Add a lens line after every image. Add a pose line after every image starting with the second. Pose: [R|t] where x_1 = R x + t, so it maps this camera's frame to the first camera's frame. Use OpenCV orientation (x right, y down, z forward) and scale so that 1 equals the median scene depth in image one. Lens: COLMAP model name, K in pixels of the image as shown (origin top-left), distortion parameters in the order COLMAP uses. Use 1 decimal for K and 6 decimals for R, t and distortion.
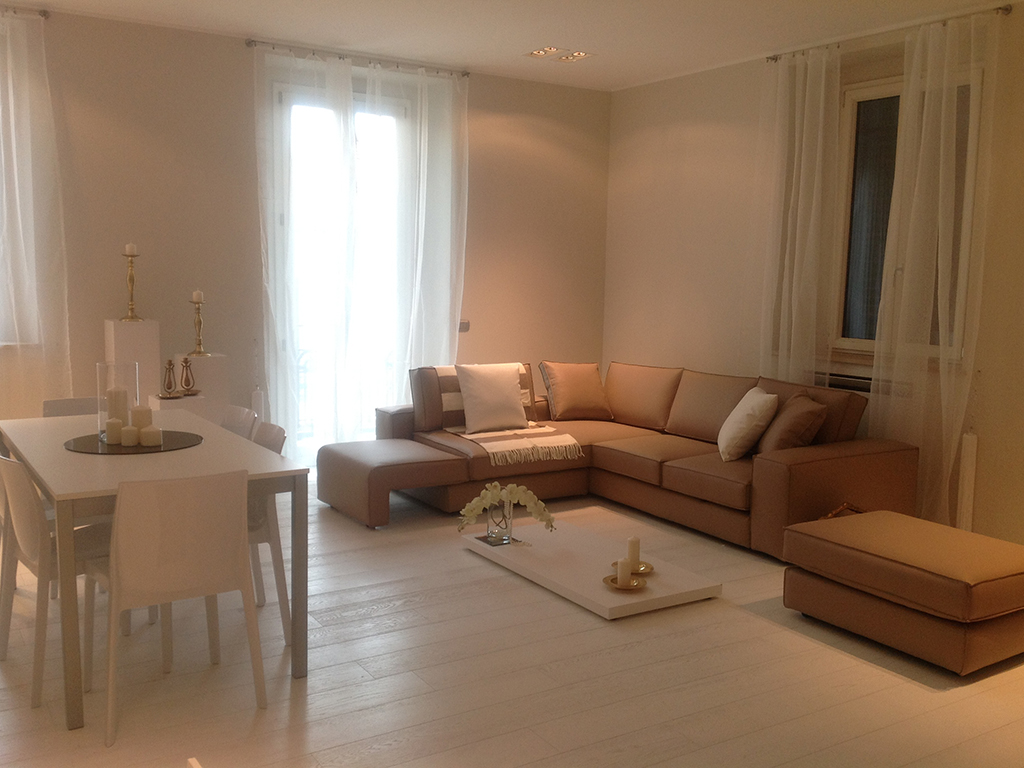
lens RADIAL K [[969.0, 0, 512.0], [0, 969.0, 384.0], [0, 0, 1]] dist [0.154093, -0.402389]
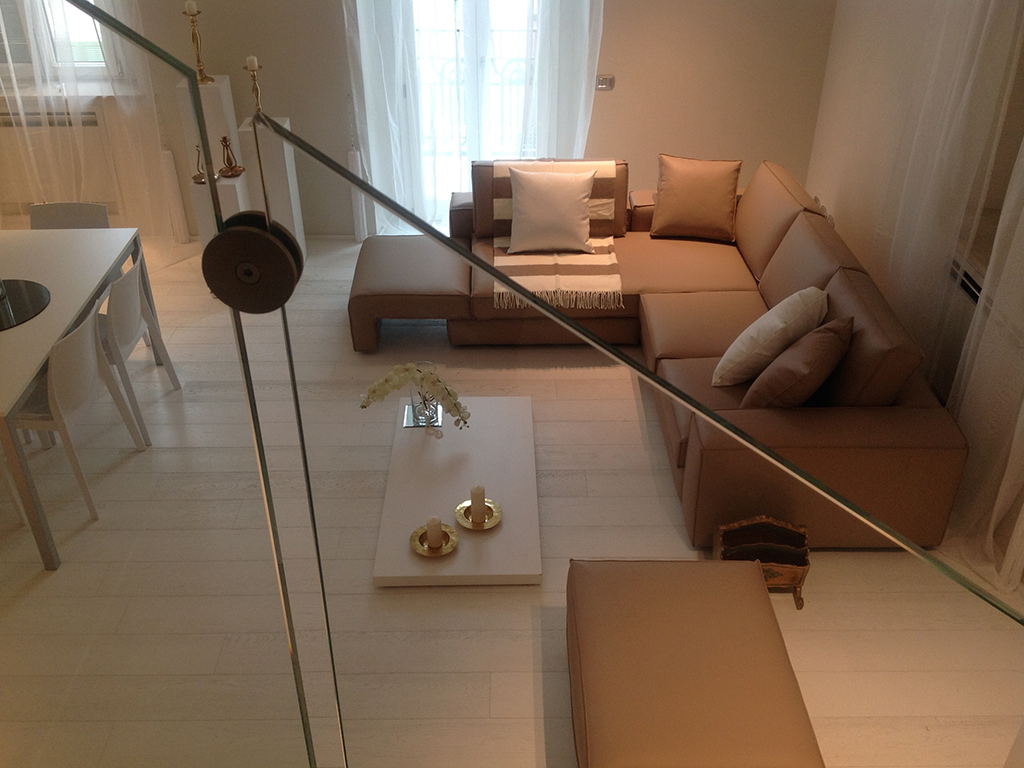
lens RADIAL K [[969.0, 0, 512.0], [0, 969.0, 384.0], [0, 0, 1]] dist [0.154093, -0.402389]
pose [[0.854379, 0.272892, -0.442228, 0.382122], [-0.051296, 0.891145, 0.450809, -0.241722], [0.517112, -0.362478, 0.775374, 0.271418]]
